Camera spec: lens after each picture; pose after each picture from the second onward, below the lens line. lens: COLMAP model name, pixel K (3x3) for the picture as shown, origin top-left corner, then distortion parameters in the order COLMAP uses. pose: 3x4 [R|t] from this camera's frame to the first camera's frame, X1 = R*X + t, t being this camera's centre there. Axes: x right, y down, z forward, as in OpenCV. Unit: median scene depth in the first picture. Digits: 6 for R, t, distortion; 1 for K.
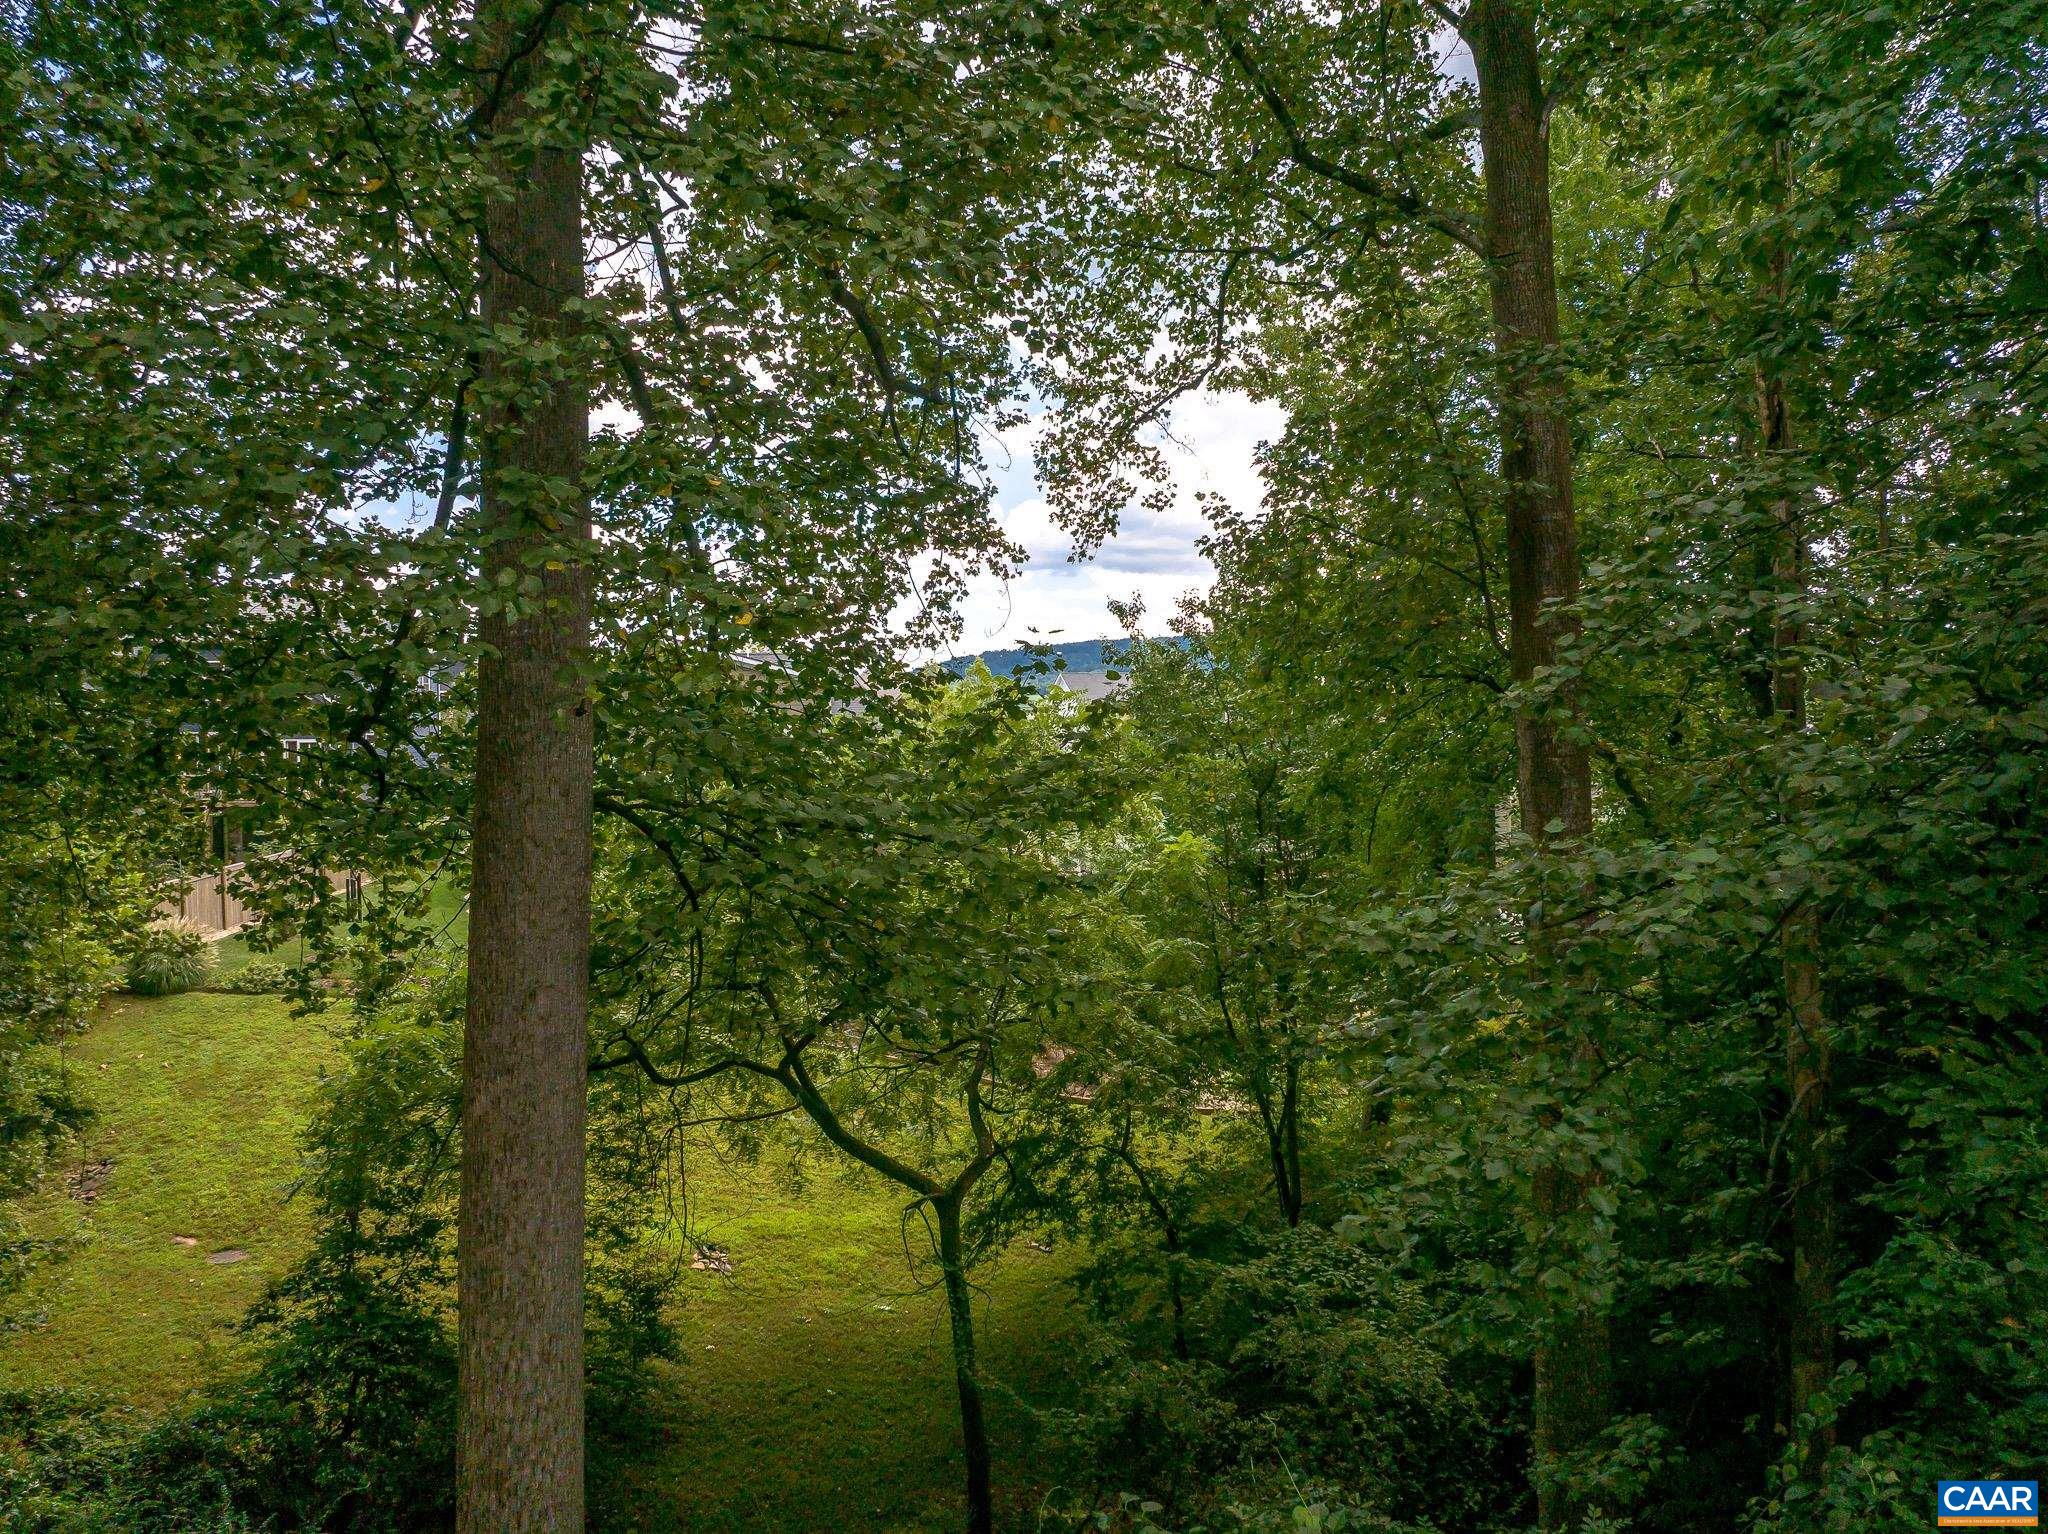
lens RADIAL K [[1528.6, 0, 1024.0], [0, 1528.6, 767.0], [0, 0, 1]] dist [-0.025996, -0.012381]
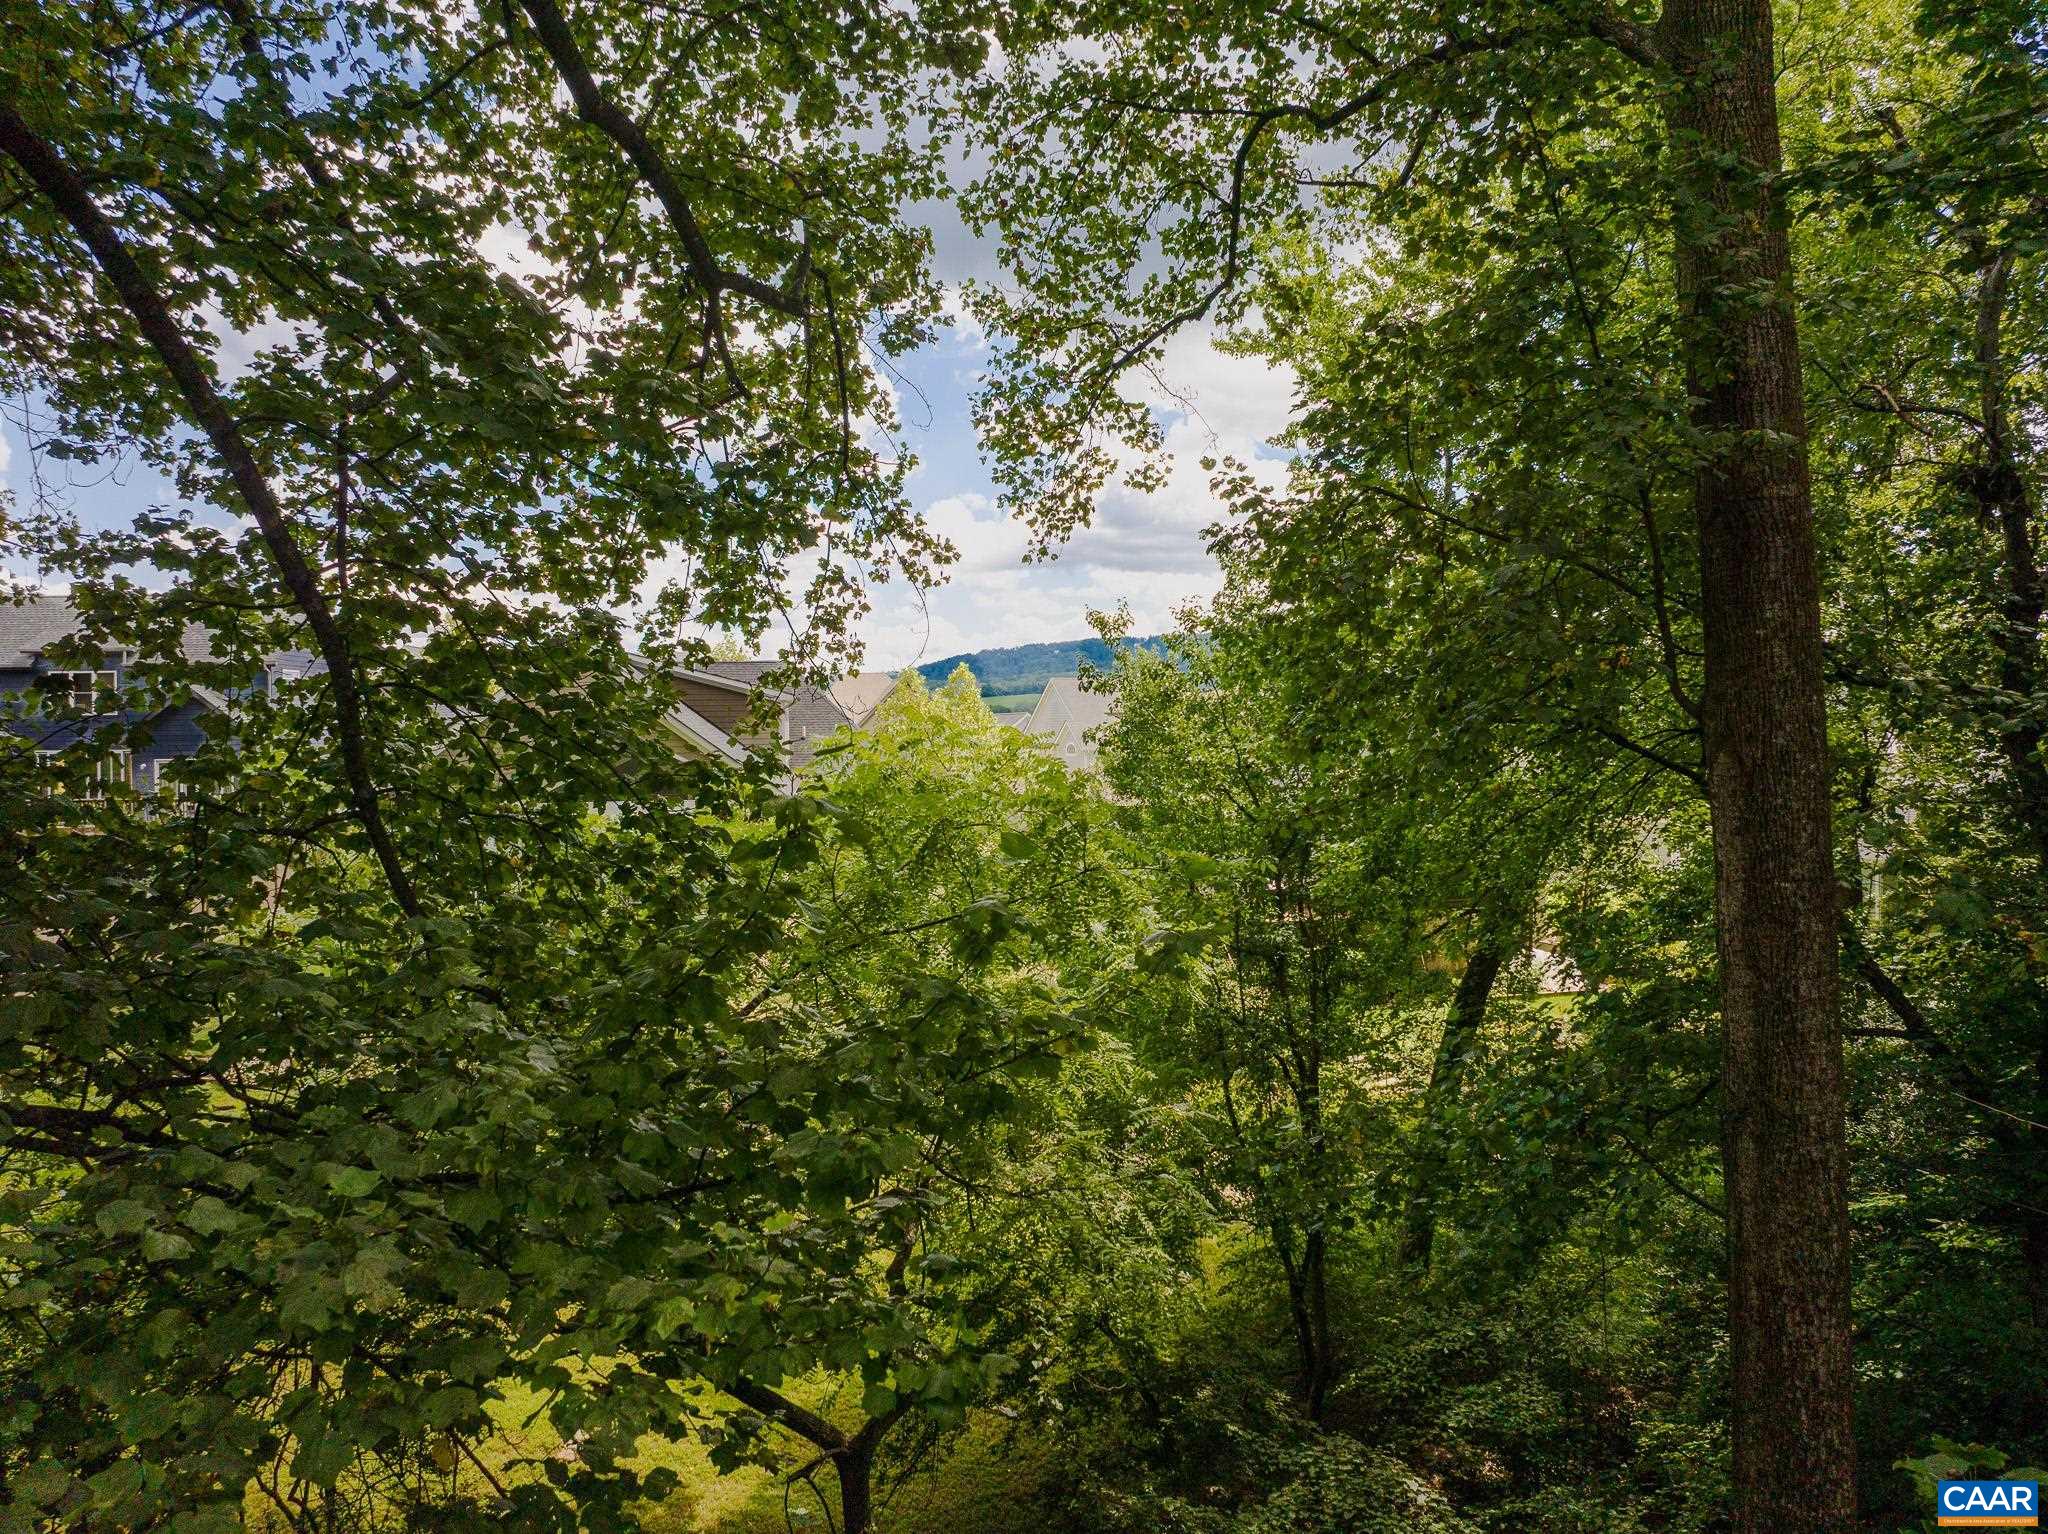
lens RADIAL K [[1528.6, 0, 1024.0], [0, 1528.6, 767.0], [0, 0, 1]] dist [-0.025996, -0.012381]
pose [[1.000000, 0.000394, 0.000876, 0.030241], [-0.000395, 1.000000, 0.000651, -0.039580], [-0.000875, -0.000651, 0.999999, 0.289427]]
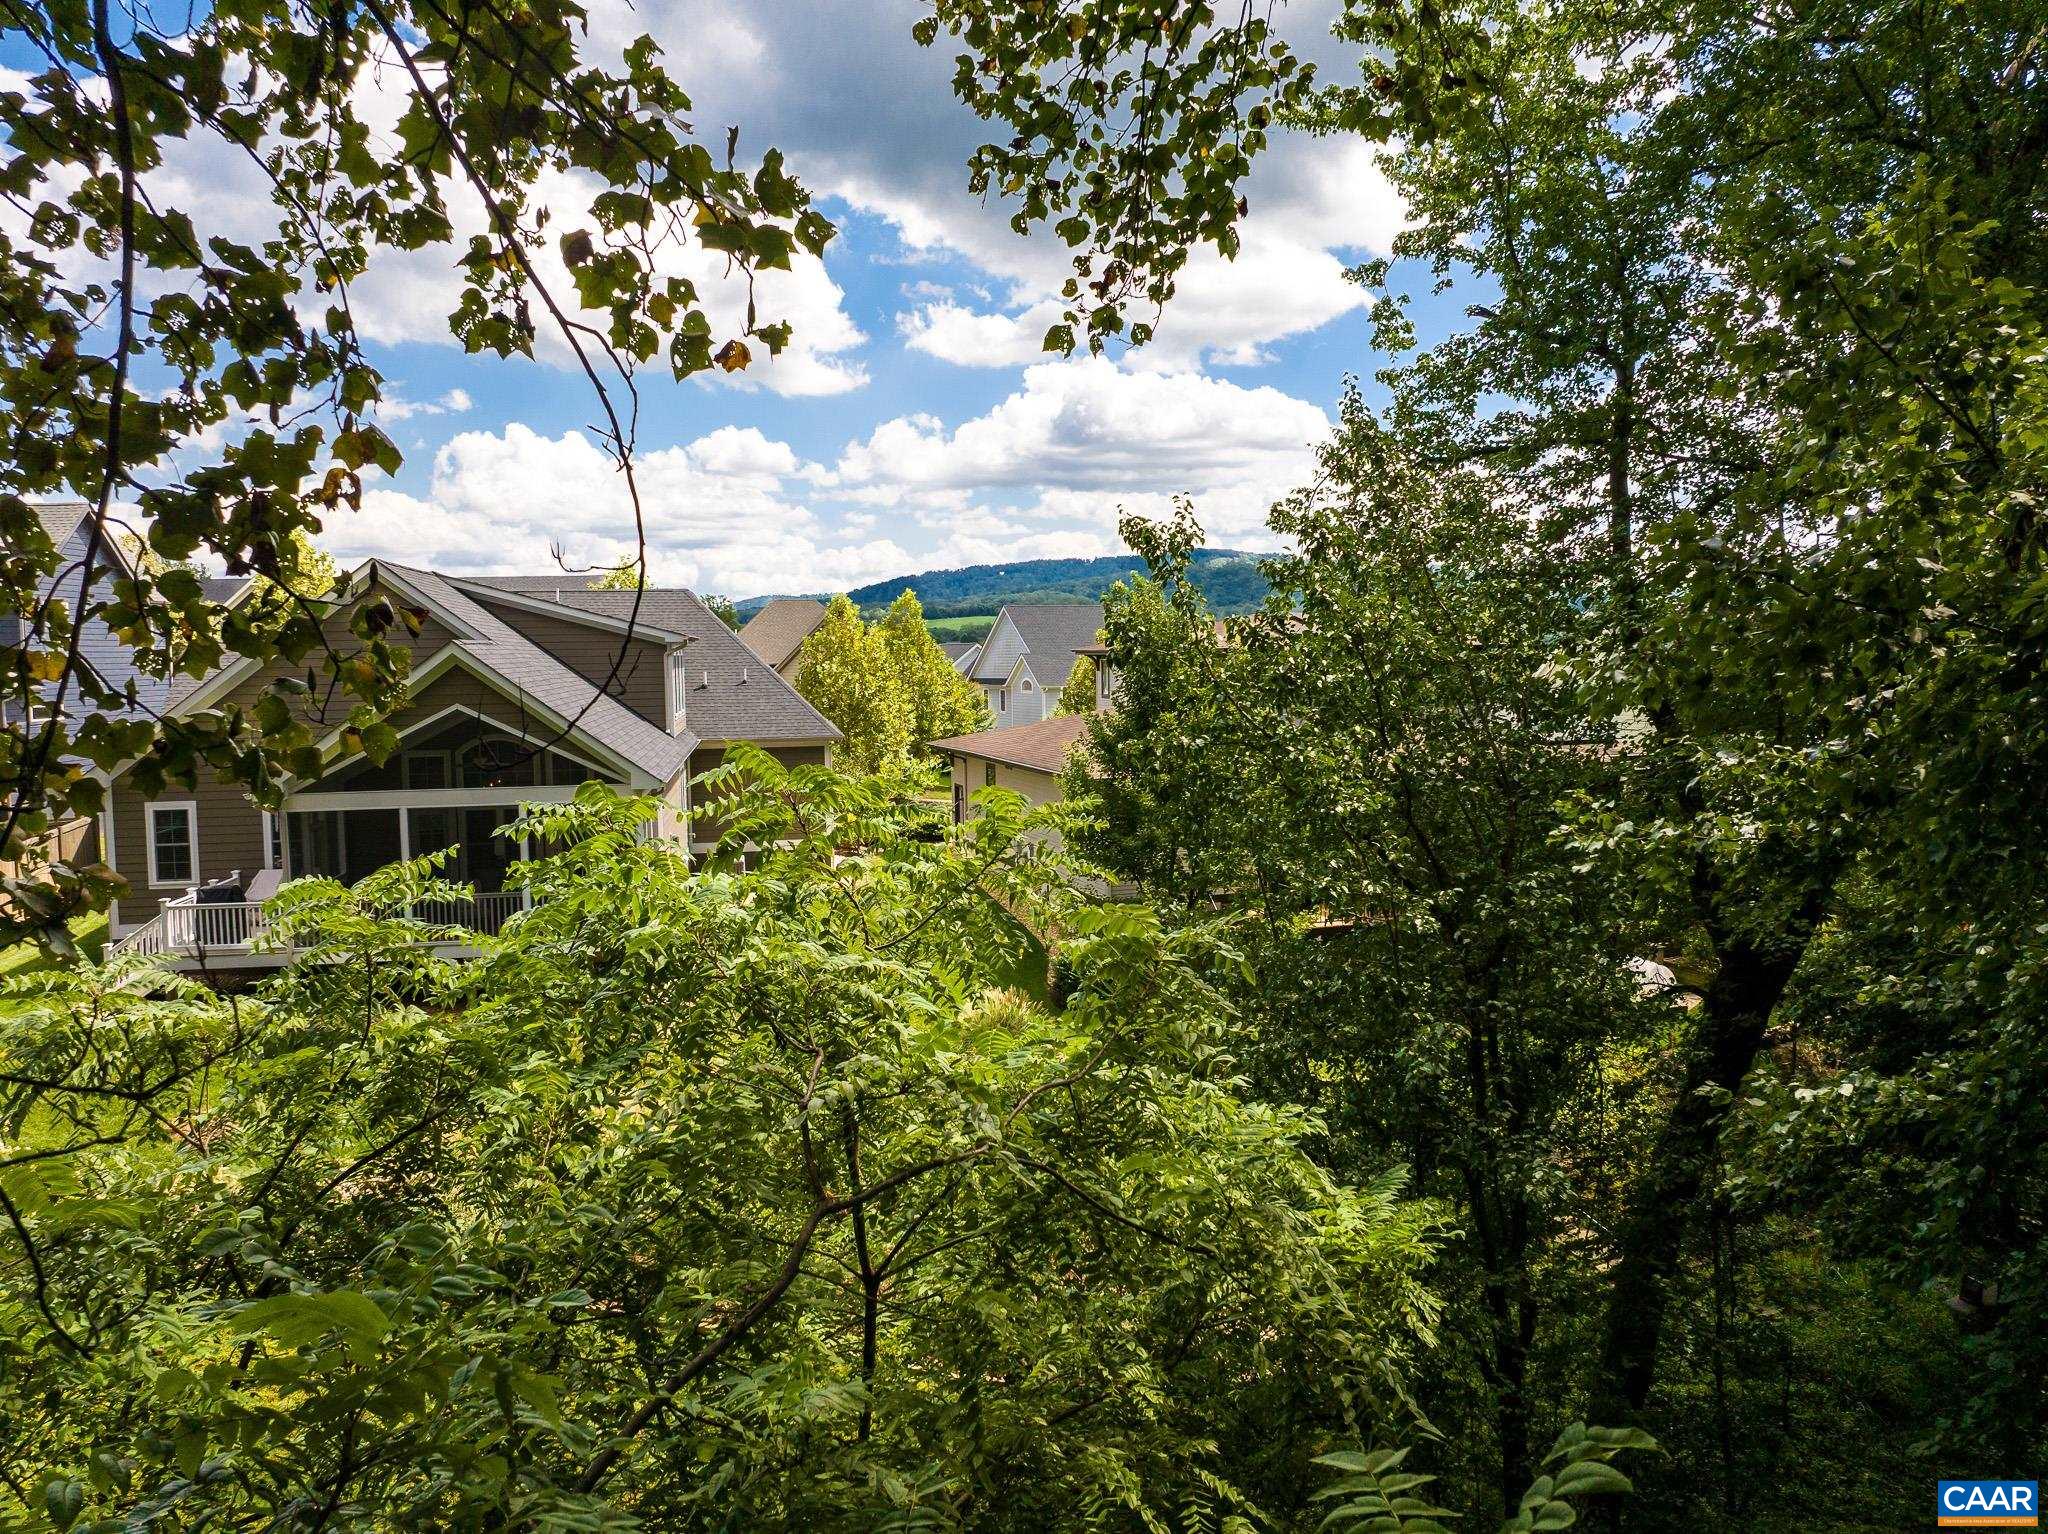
lens RADIAL K [[1523.1, 0, 1024.0], [0, 1523.1, 767.0], [0, 0, 1]] dist [-0.038832, -0.003538]
pose [[0.999325, -0.002939, 0.036620, 0.017087], [0.001040, 0.998659, 0.051766, -0.084532], [-0.036723, -0.051693, 0.997988, 0.792241]]
